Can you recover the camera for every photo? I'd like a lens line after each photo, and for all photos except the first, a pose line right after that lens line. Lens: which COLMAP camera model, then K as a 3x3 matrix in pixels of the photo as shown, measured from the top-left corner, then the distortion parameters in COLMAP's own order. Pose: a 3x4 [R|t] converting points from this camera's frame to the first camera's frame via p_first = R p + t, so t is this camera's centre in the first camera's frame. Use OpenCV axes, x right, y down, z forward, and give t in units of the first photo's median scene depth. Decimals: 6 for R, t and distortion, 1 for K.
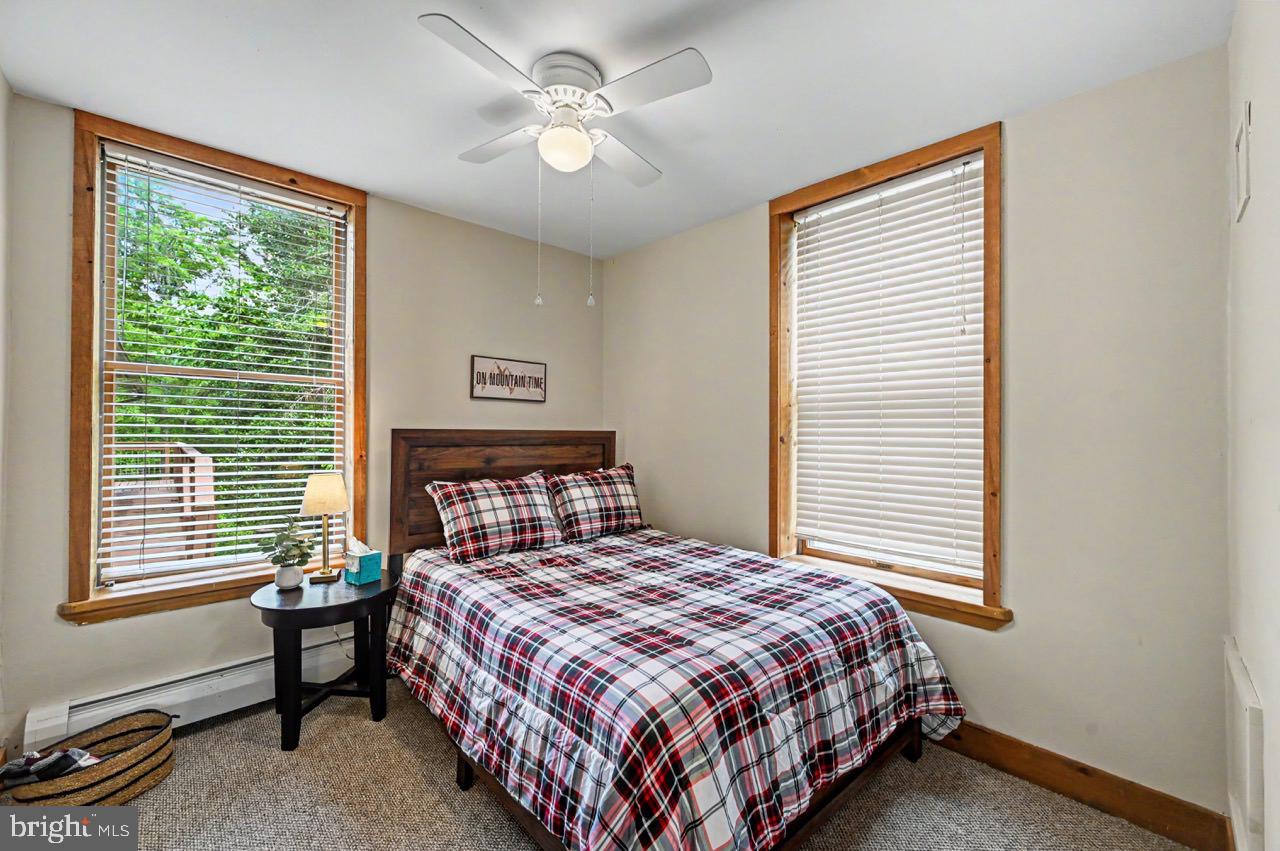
lens RADIAL K [[505.0, 0, 630.5], [0, 505.0, 427.7], [0, 0, 1]] dist [0.003862, -0.000557]
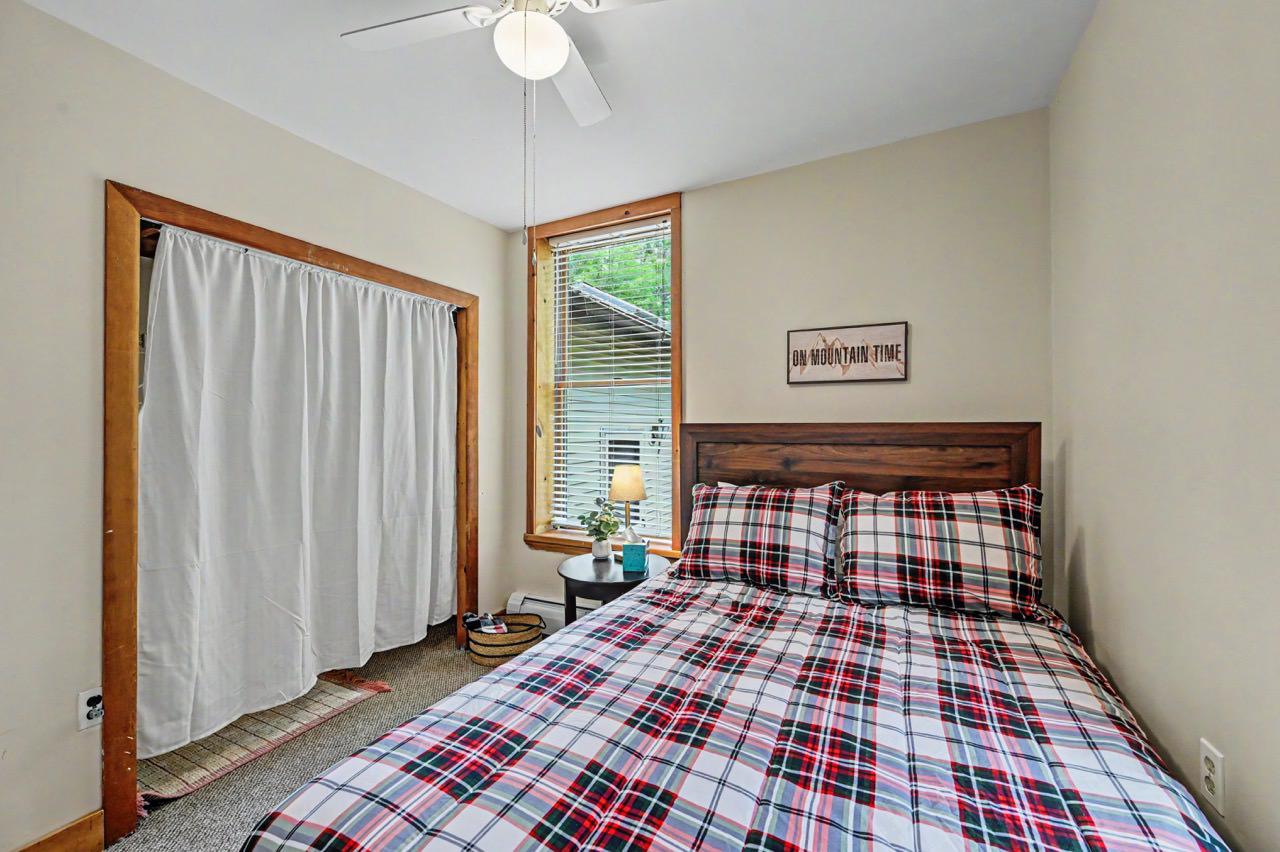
lens RADIAL K [[505.0, 0, 635.5], [0, 505.0, 430.4], [0, 0, 1]] dist [0.003862, -0.000557]
pose [[0.365733, -0.004554, -0.930709, 0.374666], [0.010447, 0.999945, -0.000788, 0.013865], [0.930661, -0.009435, 0.365761, 0.518292]]
